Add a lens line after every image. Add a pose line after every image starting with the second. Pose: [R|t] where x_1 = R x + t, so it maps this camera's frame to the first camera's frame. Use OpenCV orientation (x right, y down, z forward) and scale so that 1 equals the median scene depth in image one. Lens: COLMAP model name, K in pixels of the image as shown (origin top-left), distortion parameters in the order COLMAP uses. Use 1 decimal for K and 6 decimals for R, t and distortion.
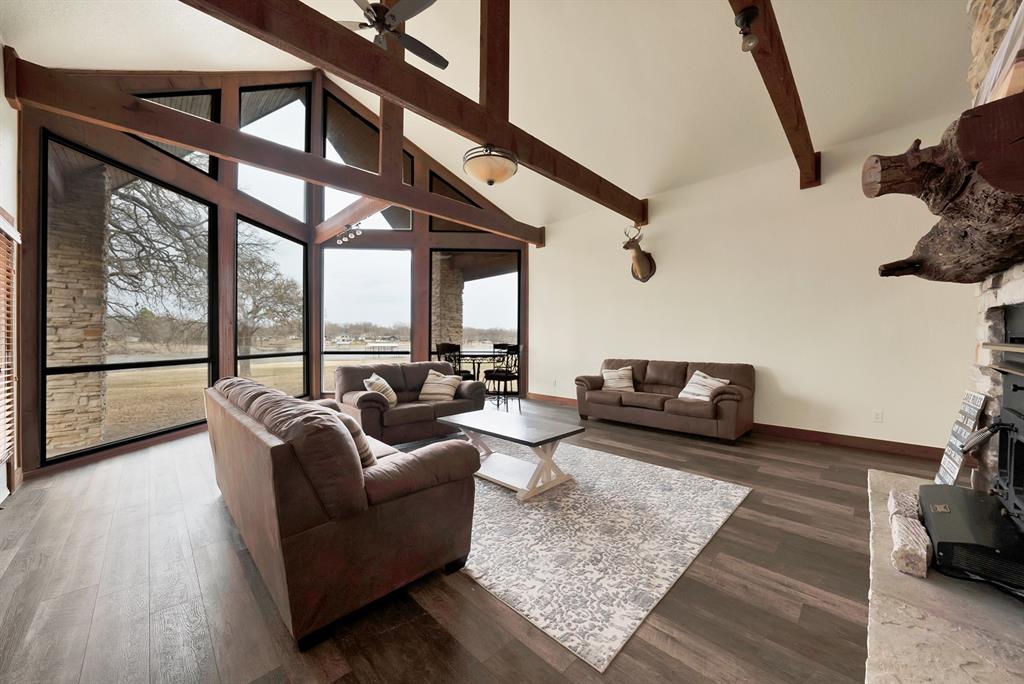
lens RADIAL K [[365.7, 0, 510.5], [0, 365.7, 338.6], [0, 0, 1]] dist [-0.011131, 0.000915]
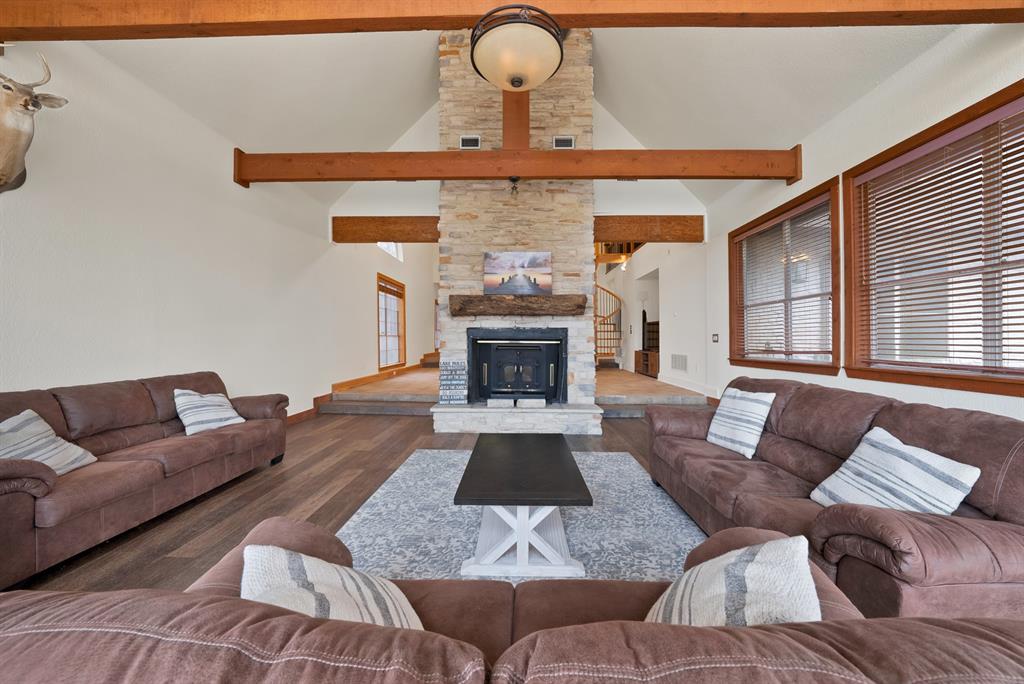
lens RADIAL K [[365.7, 0, 504.8], [0, 365.7, 343.6], [0, 0, 1]] dist [-0.011131, 0.000915]
pose [[-0.674327, 0.001785, 0.738430, -0.583131], [-0.000907, 0.999994, -0.003246, 0.018431], [-0.738432, -0.002858, -0.674322, 1.723085]]
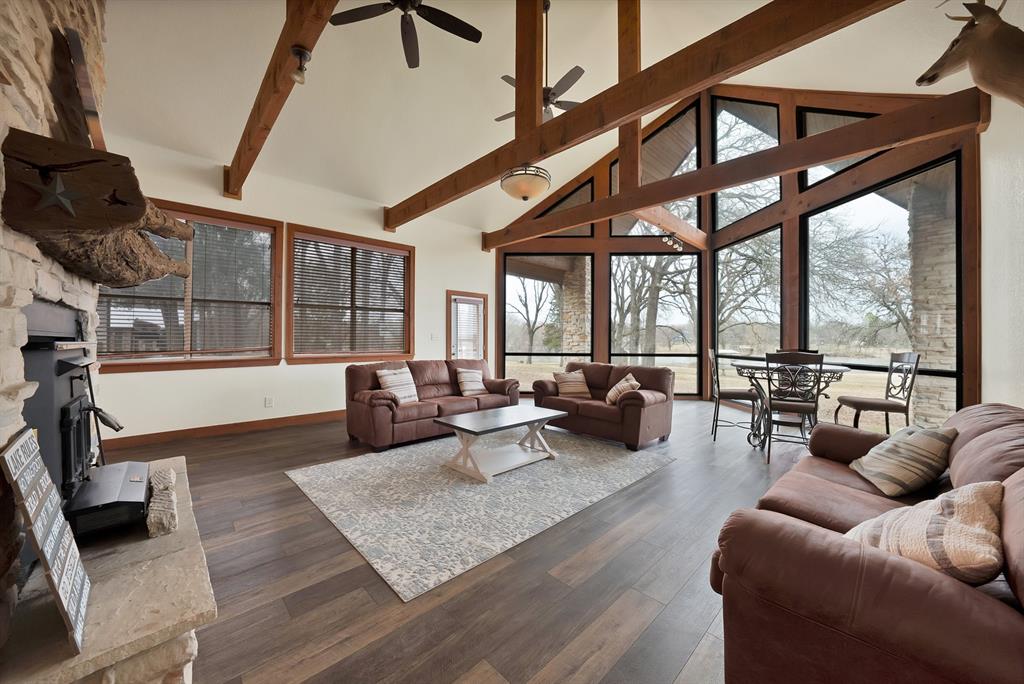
lens RADIAL K [[365.7, 0, 519.2], [0, 365.7, 341.2], [0, 0, 1]] dist [-0.011131, 0.000915]
pose [[-0.003911, -0.000131, -0.999992, 1.262243], [-0.005943, 0.999982, -0.000107, 0.005236], [0.999975, 0.005943, -0.003911, 1.204558]]
